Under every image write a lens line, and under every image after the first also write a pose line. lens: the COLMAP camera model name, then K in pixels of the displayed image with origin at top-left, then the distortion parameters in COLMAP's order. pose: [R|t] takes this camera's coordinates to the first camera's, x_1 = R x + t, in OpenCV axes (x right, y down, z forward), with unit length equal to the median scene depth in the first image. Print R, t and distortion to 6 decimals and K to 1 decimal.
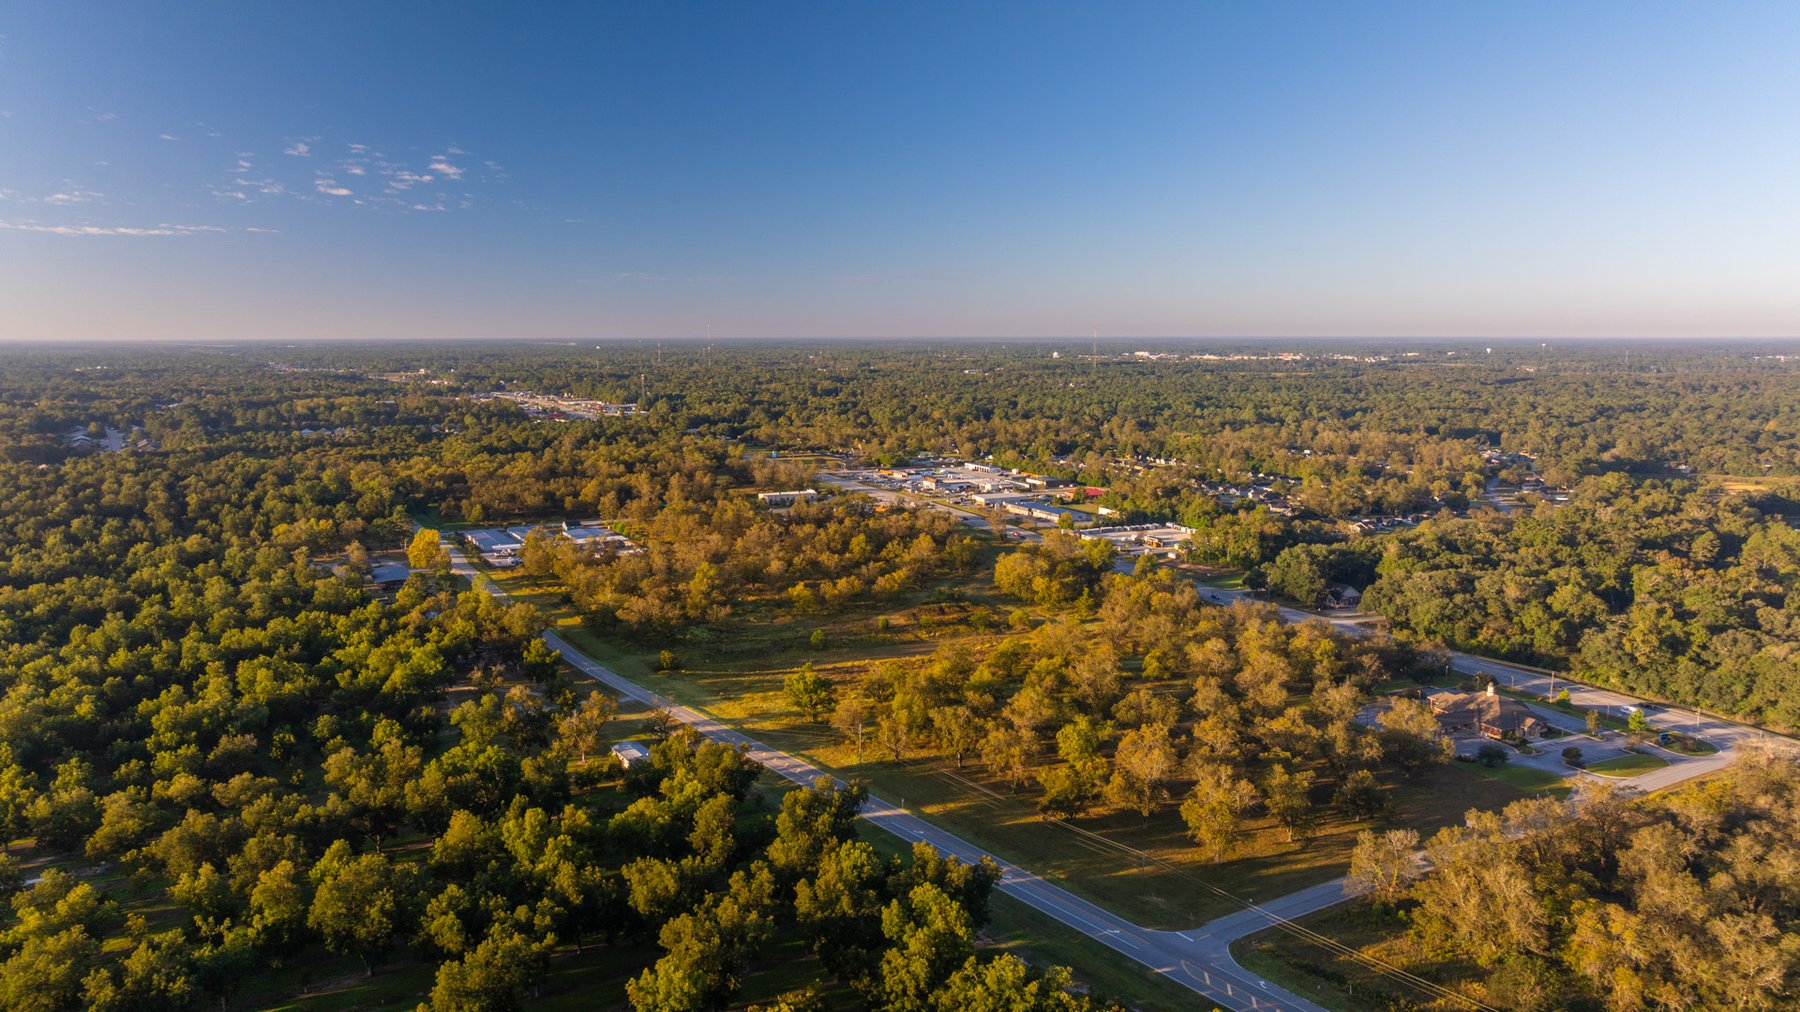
lens RADIAL K [[1263.9, 0, 909.6], [0, 1263.9, 497.9], [0, 0, 1]] dist [-0.041392, 0.032092]
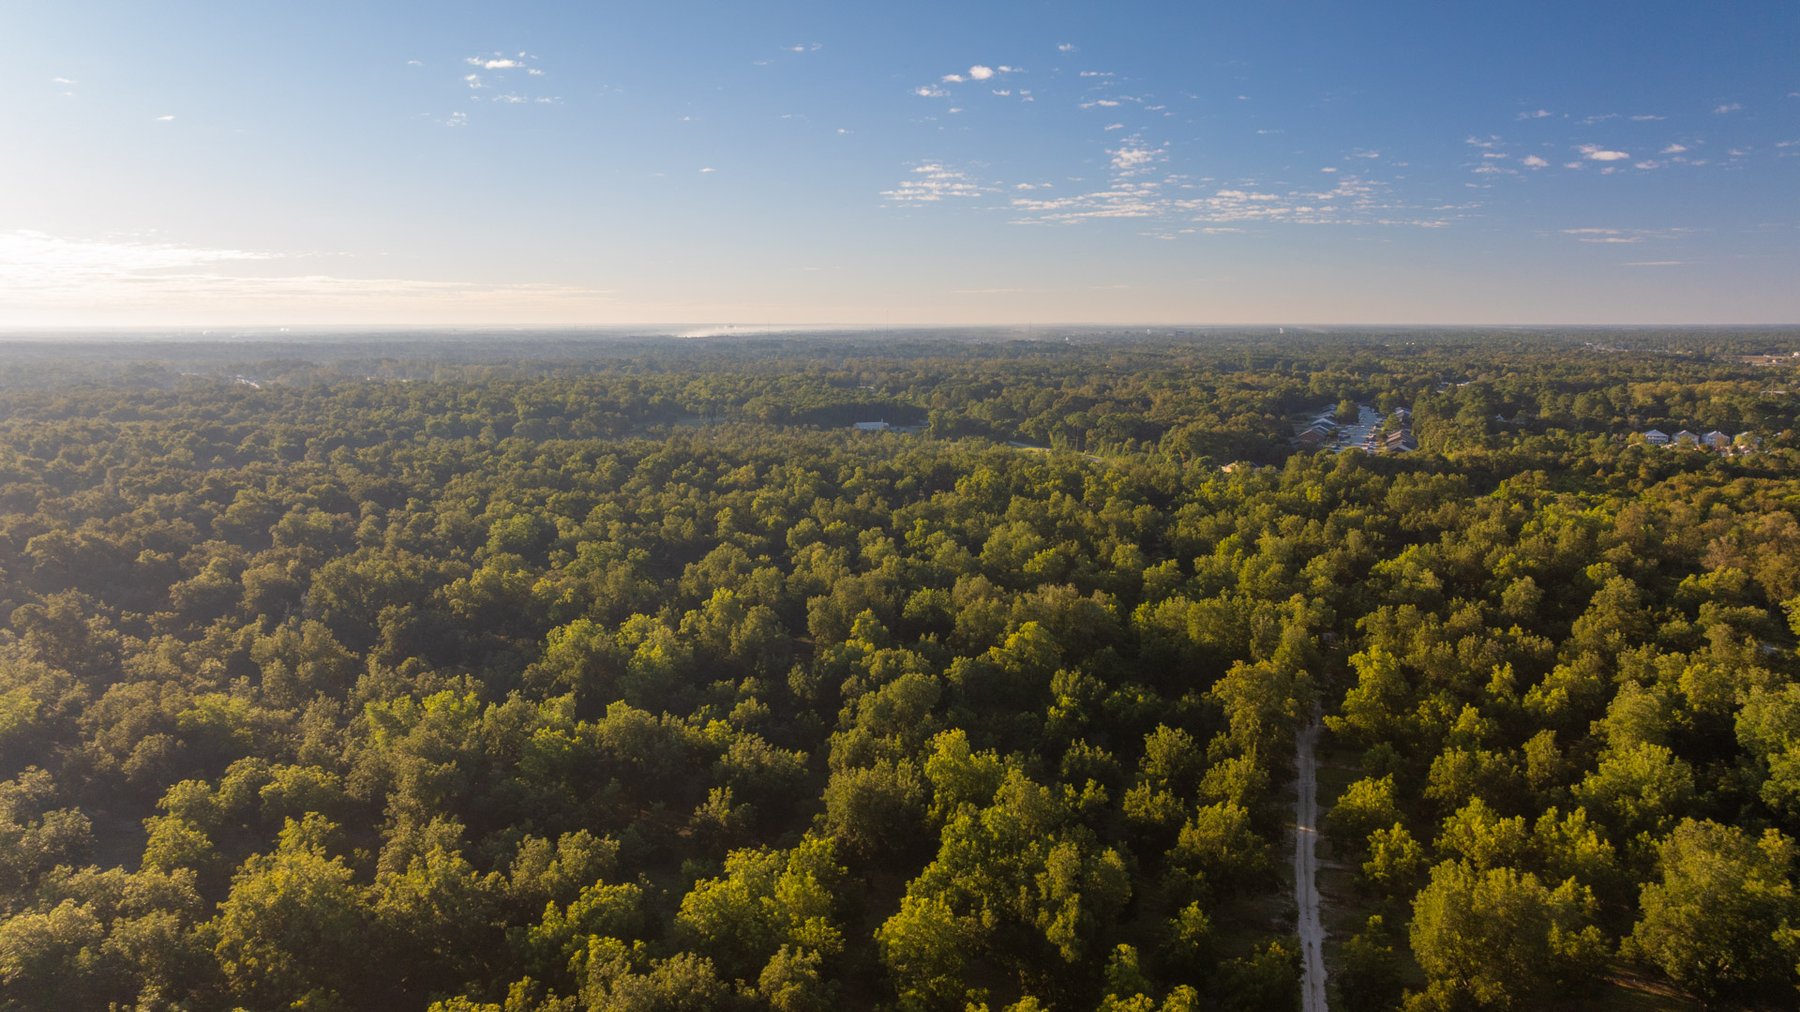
lens RADIAL K [[1263.9, 0, 909.6], [0, 1263.9, 497.9], [0, 0, 1]] dist [-0.041392, 0.032092]
pose [[0.573699, 0.111970, -0.811377, -0.211335], [-0.103369, 0.992589, 0.063888, -0.026182], [0.812517, 0.047219, 0.581022, 0.392391]]
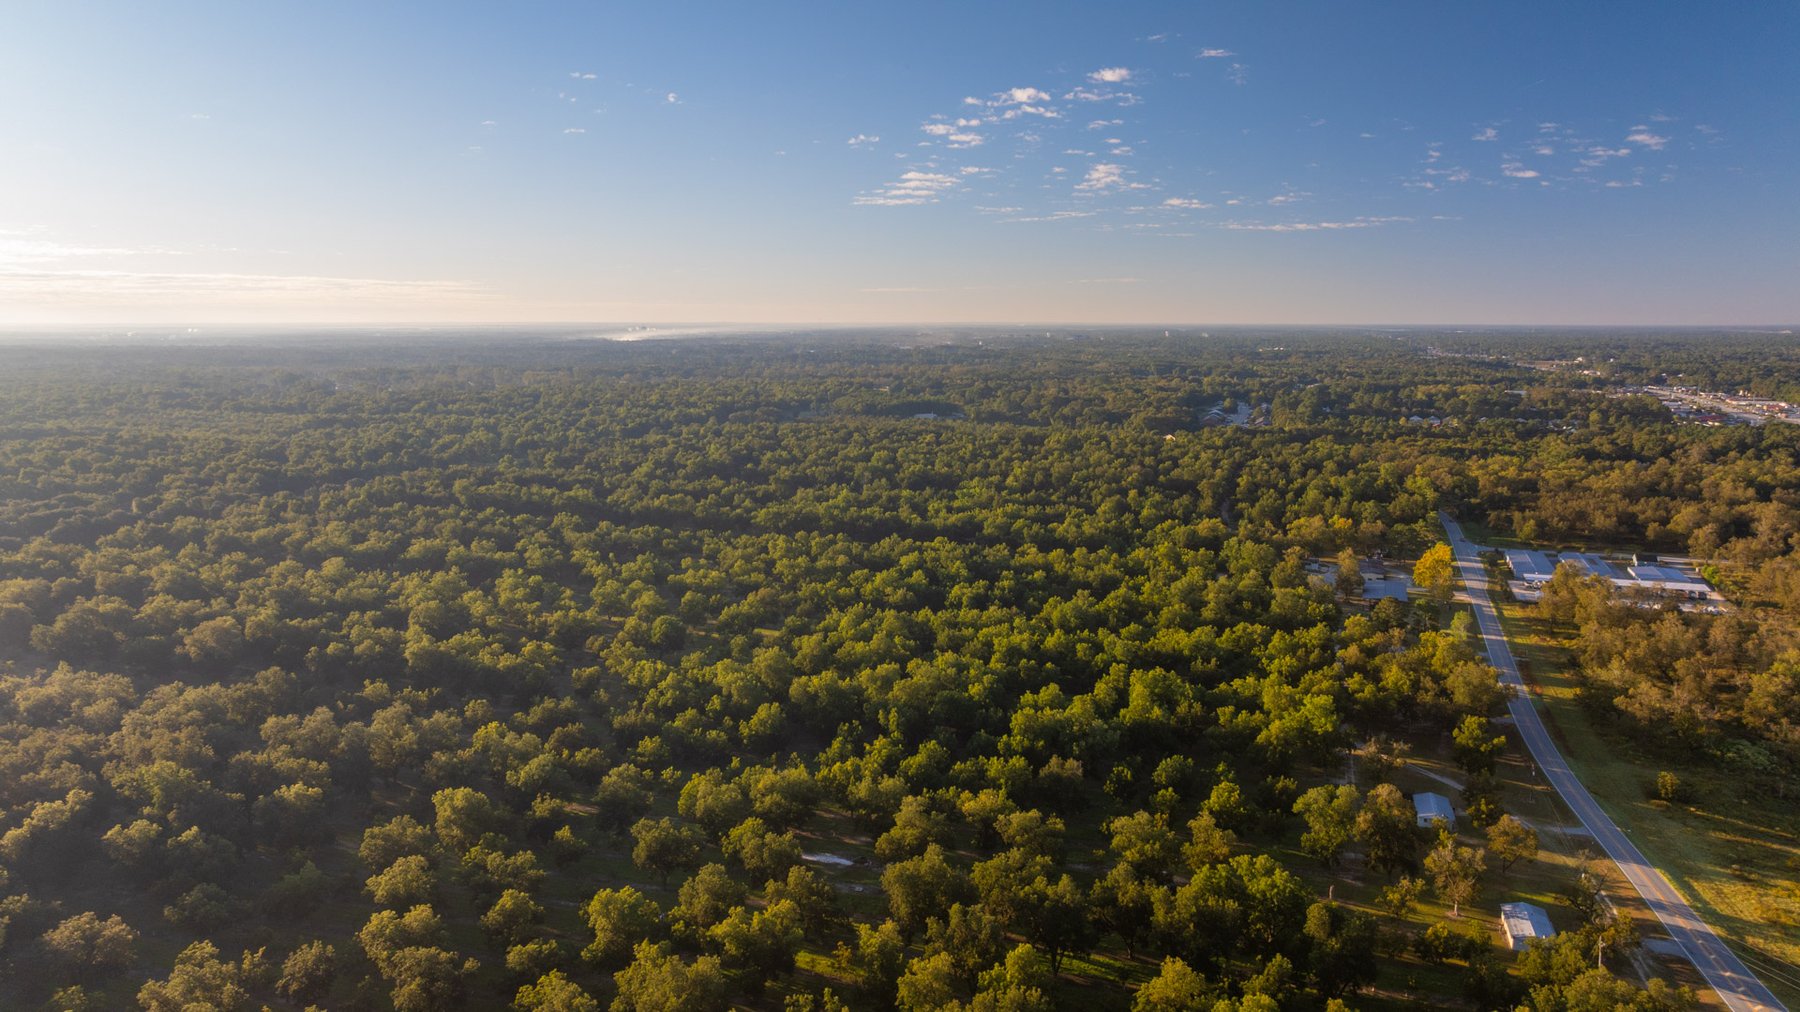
lens RADIAL K [[1263.9, 0, 909.6], [0, 1263.9, 497.9], [0, 0, 1]] dist [-0.041392, 0.032092]
pose [[0.644384, 0.106012, -0.757318, 0.013587], [-0.097549, 0.993649, 0.056093, -0.008688], [0.758455, 0.037730, 0.650633, 0.073015]]
